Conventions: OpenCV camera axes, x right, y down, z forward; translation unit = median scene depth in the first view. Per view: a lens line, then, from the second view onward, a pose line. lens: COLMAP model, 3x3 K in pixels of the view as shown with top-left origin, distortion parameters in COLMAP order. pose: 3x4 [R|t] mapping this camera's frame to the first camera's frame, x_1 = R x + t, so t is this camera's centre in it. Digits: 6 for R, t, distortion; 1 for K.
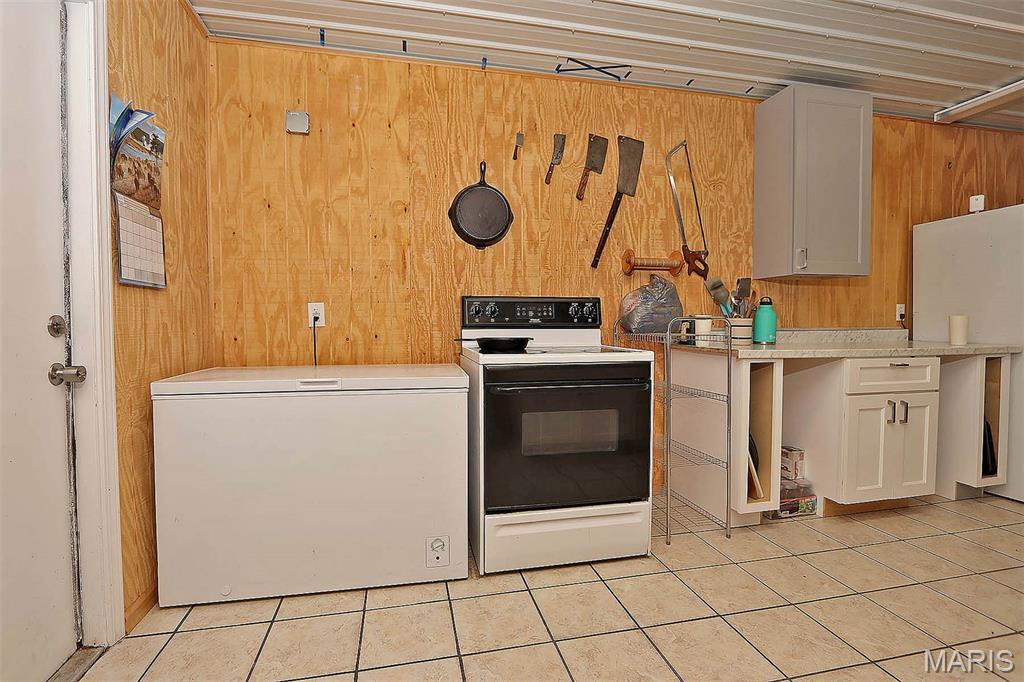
lens RADIAL K [[472.8, 0, 503.8], [0, 472.8, 340.0], [0, 0, 1]] dist [-0.010149, 0.000770]
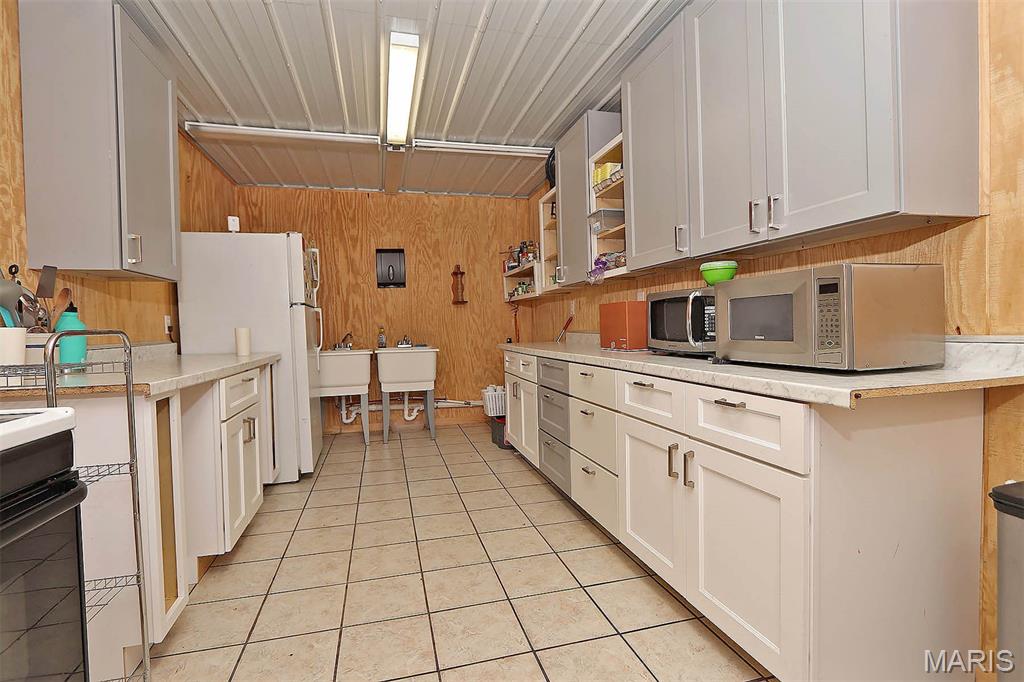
lens RADIAL K [[472.8, 0, 503.8], [0, 472.8, 340.0], [0, 0, 1]] dist [-0.010149, 0.000770]
pose [[-0.038556, -0.026453, 0.998906, -0.103120], [0.056044, 0.998019, 0.028592, -0.020789], [-0.997684, 0.057085, -0.036997, 0.428920]]
